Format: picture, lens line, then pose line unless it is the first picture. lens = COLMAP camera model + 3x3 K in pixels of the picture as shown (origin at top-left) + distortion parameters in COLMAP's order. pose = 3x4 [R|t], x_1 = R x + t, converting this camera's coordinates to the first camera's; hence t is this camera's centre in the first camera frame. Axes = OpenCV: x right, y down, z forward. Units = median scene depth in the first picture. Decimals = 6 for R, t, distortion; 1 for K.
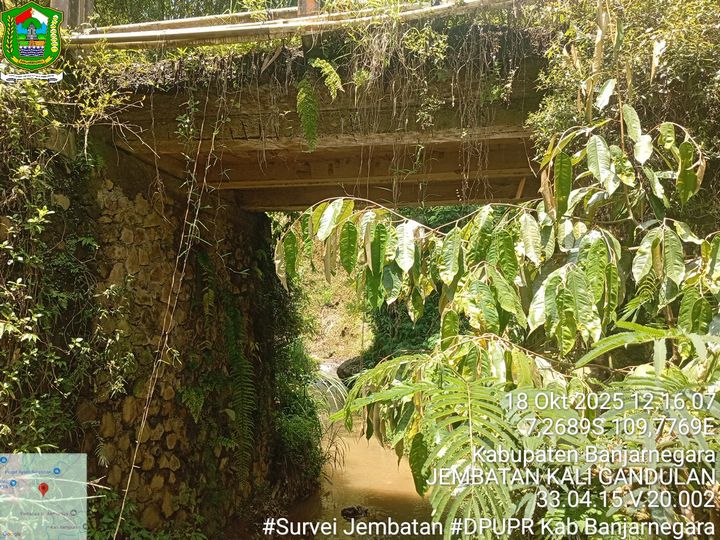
lens RADIAL K [[550.5, 0, 358.5], [0, 550.5, 270.1], [0, 0, 1]] dist [0.110606, -0.219603]
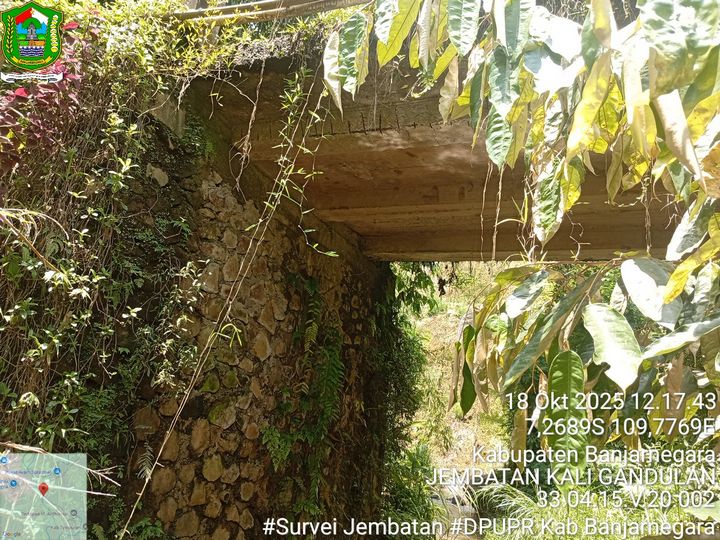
lens RADIAL K [[550.5, 0, 358.5], [0, 550.5, 270.1], [0, 0, 1]] dist [0.110606, -0.219603]
pose [[0.965756, 0.057589, -0.252981, 0.021336], [-0.107323, 0.976395, -0.187440, 0.125177], [0.236215, 0.208172, 0.949140, 0.178573]]
